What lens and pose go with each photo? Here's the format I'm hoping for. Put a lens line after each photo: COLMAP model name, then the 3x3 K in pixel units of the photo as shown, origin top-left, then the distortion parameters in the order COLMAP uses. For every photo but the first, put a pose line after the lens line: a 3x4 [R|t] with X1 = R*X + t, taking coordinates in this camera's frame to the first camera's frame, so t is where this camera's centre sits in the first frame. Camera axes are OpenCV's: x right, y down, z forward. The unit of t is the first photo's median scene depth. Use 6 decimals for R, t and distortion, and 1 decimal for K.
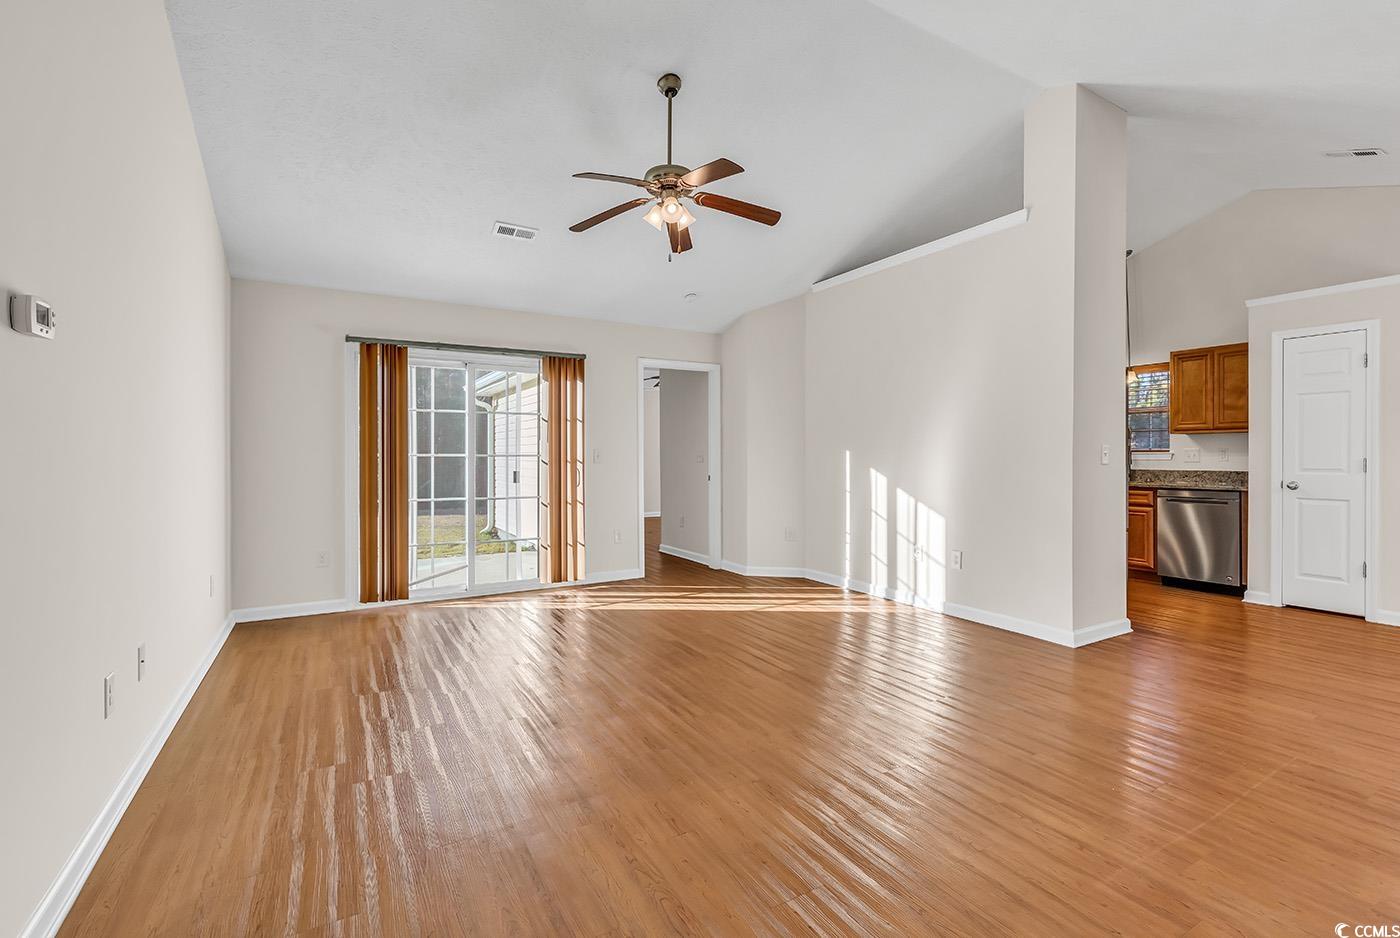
lens RADIAL K [[636.1, 0, 702.1], [0, 636.1, 457.3], [0, 0, 1]] dist [0.005295, -0.000034]
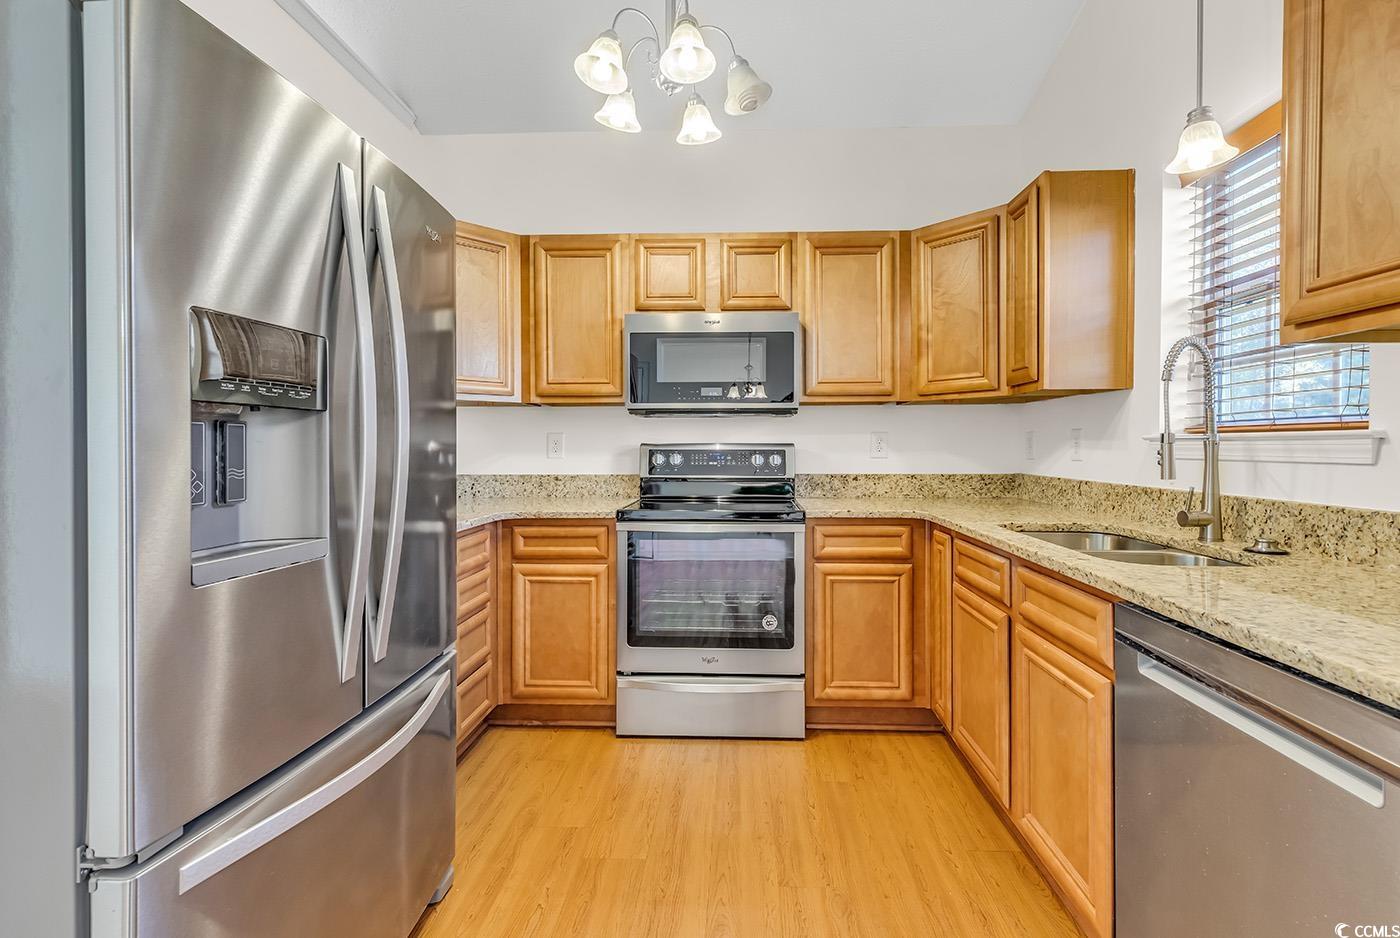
lens RADIAL K [[636.1, 0, 715.7], [0, 636.1, 451.5], [0, 0, 1]] dist [0.005295, -0.000034]
pose [[0.846024, 0.005701, -0.533115, 0.774694], [-0.003093, 0.999978, 0.005784, -0.001474], [0.533136, -0.003244, 0.846023, 0.805950]]
